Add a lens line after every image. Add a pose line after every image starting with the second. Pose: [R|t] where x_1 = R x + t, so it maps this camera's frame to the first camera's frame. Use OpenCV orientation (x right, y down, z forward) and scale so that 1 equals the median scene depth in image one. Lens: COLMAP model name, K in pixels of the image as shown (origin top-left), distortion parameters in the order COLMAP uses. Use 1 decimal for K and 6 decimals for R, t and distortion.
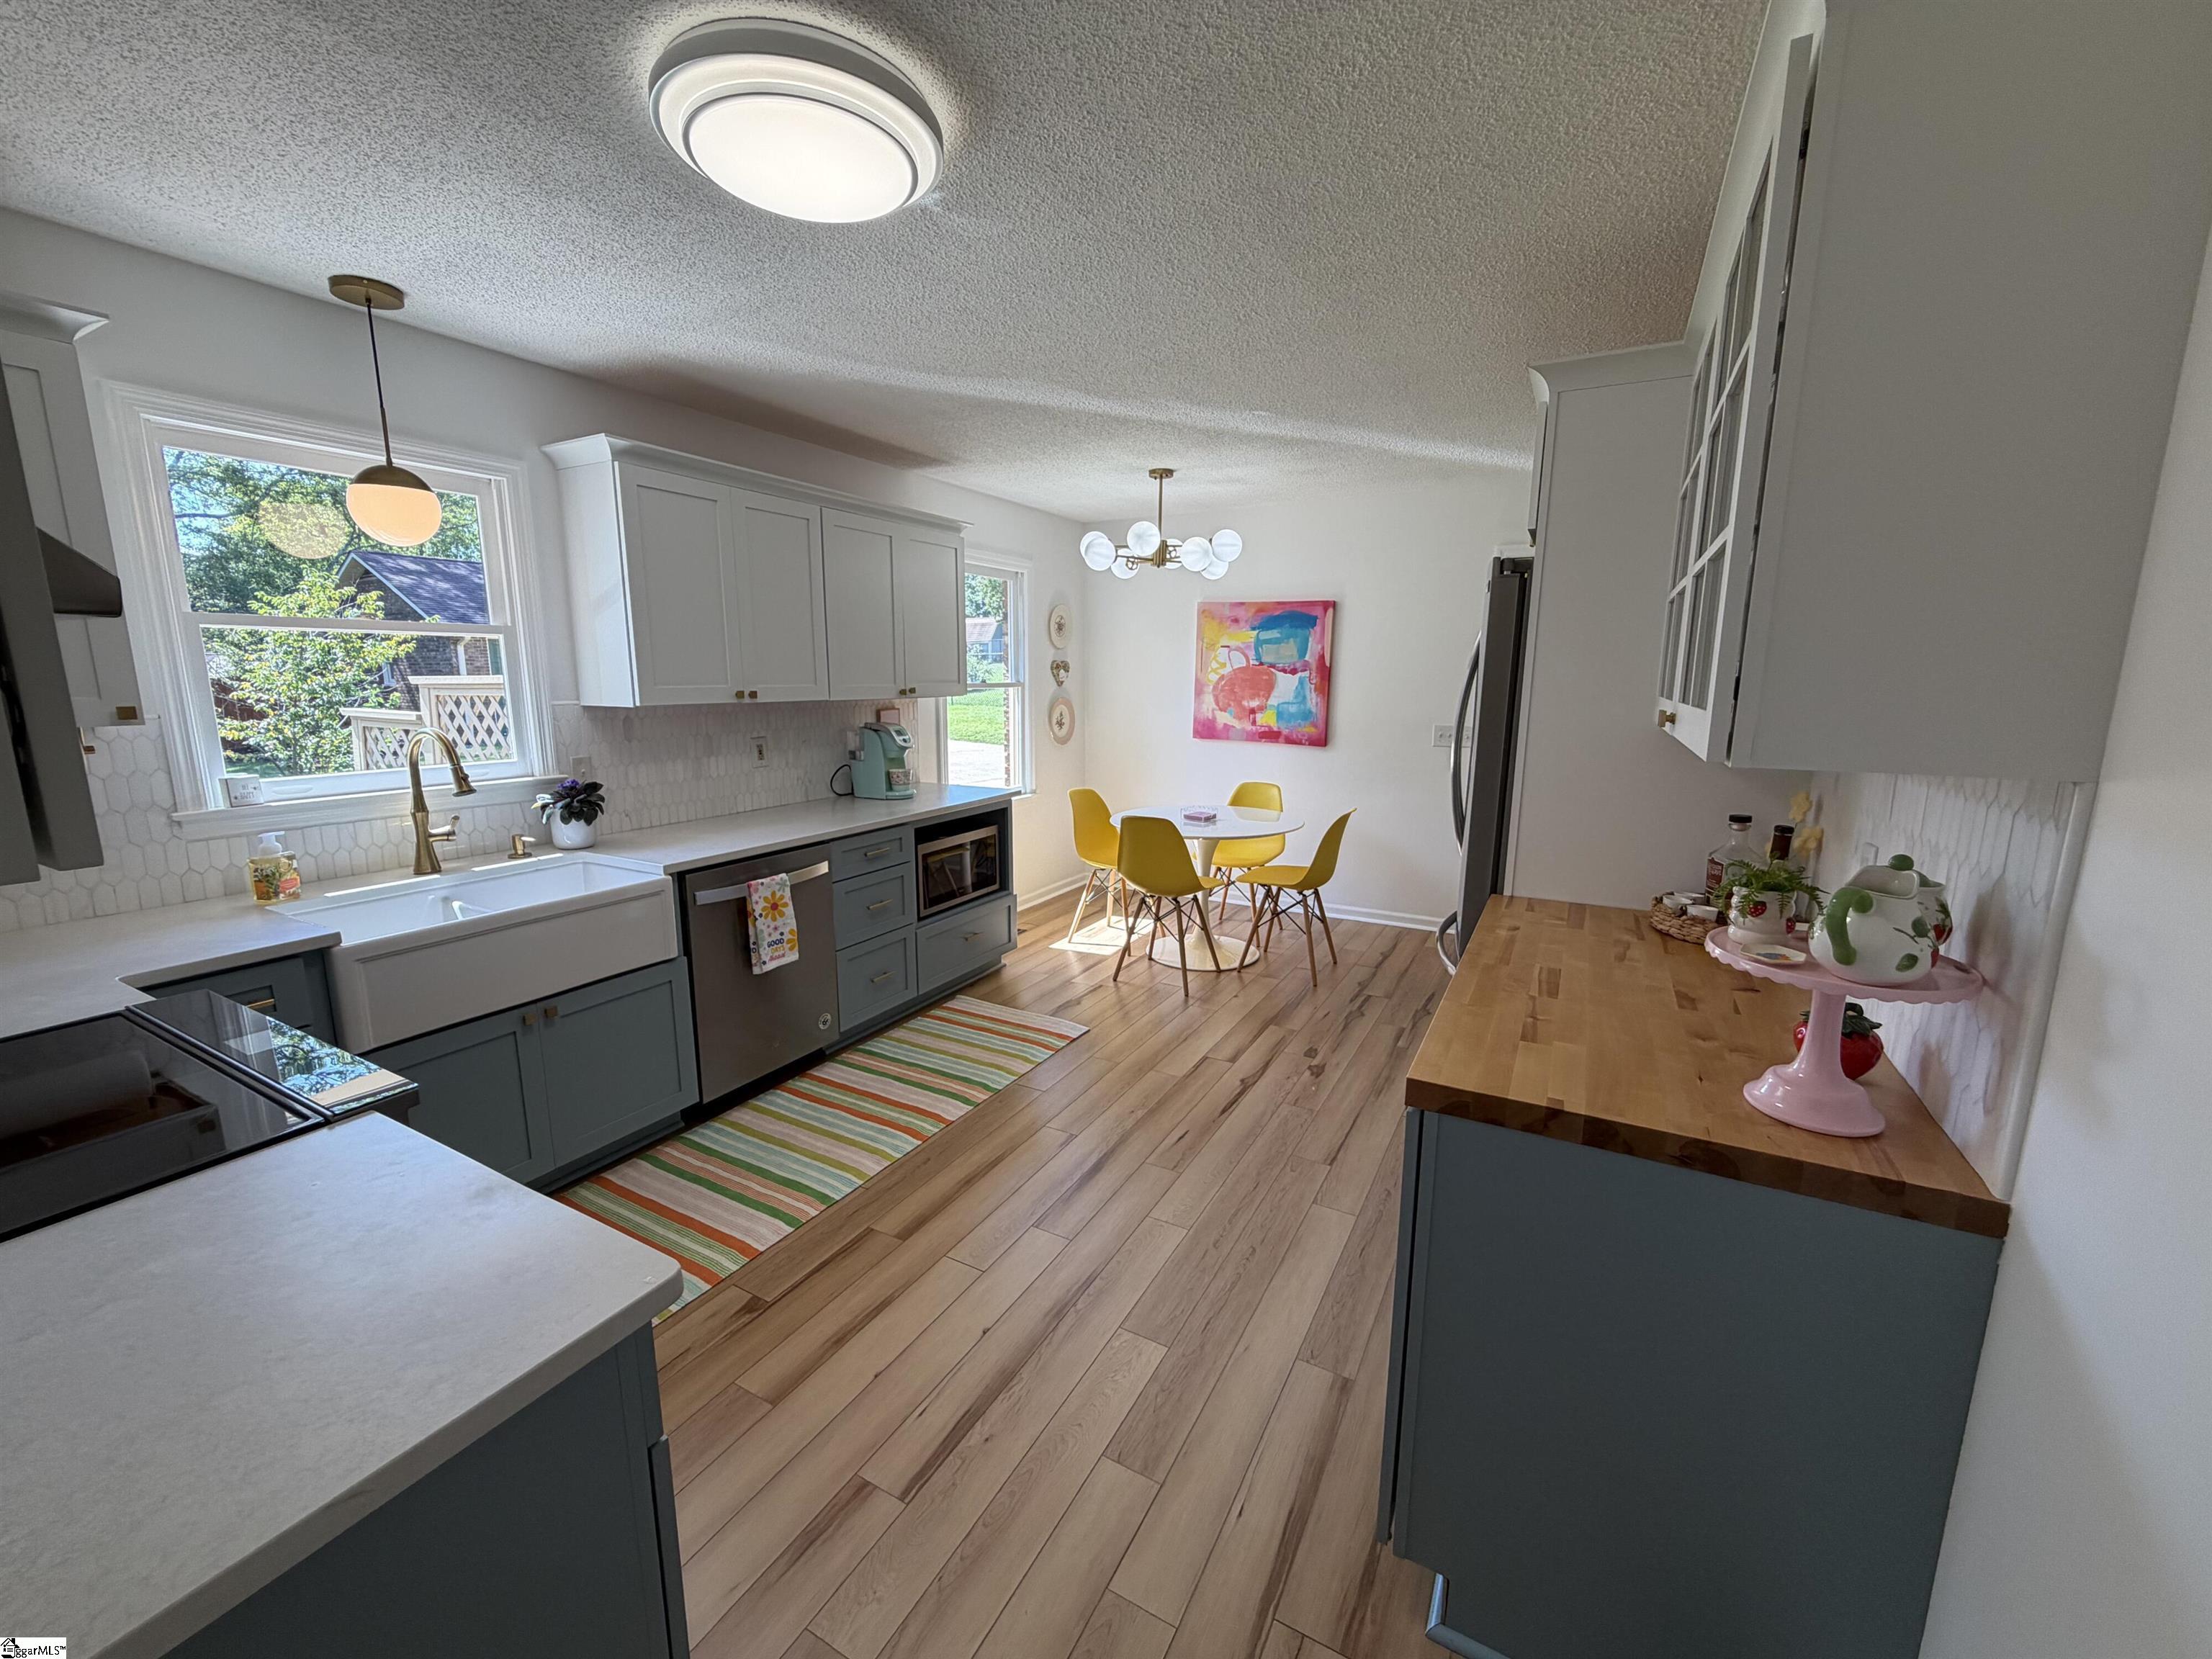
lens RADIAL K [[879.3, 0, 1097.9], [0, 879.3, 831.4], [0, 0, 1]] dist [0.001386, -0.000151]
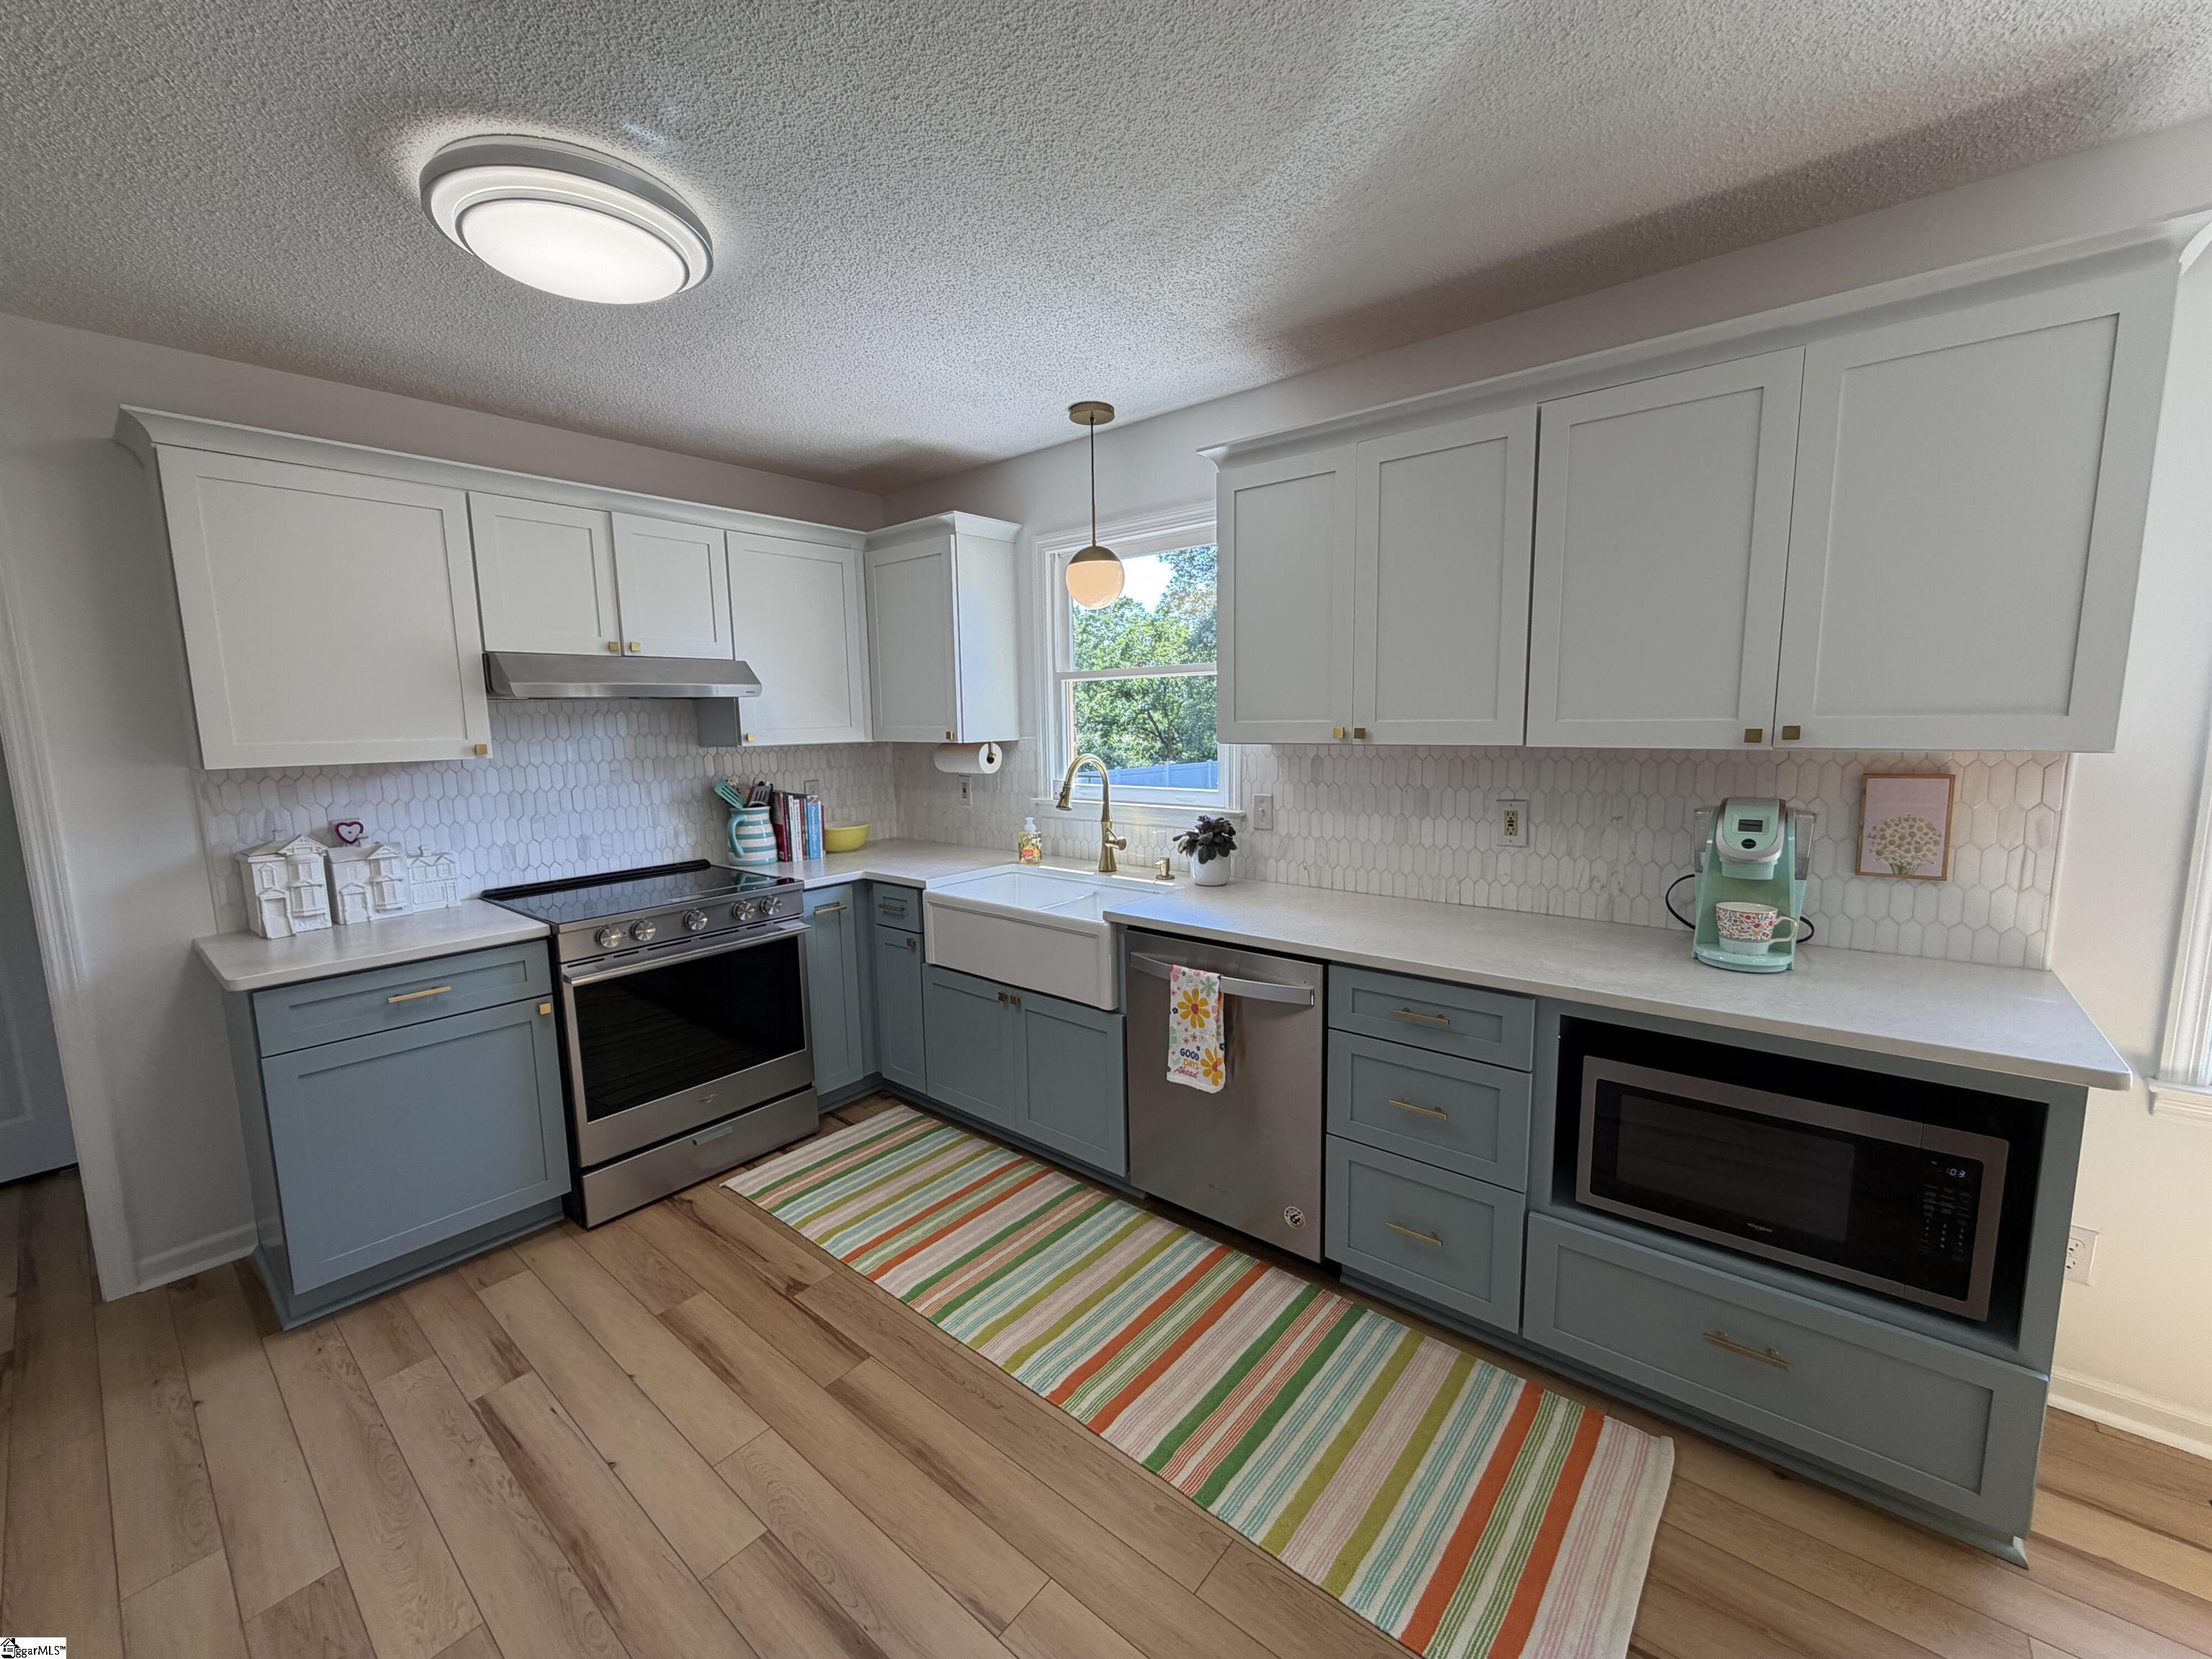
lens RADIAL K [[879.3, 0, 1097.9], [0, 879.3, 831.4], [0, 0, 1]] dist [0.001386, -0.000151]
pose [[-0.186443, 0.130953, -0.973699, 0.316229], [-0.156563, 0.974452, 0.161032, -0.148626], [0.969911, 0.182469, -0.161177, 0.859560]]
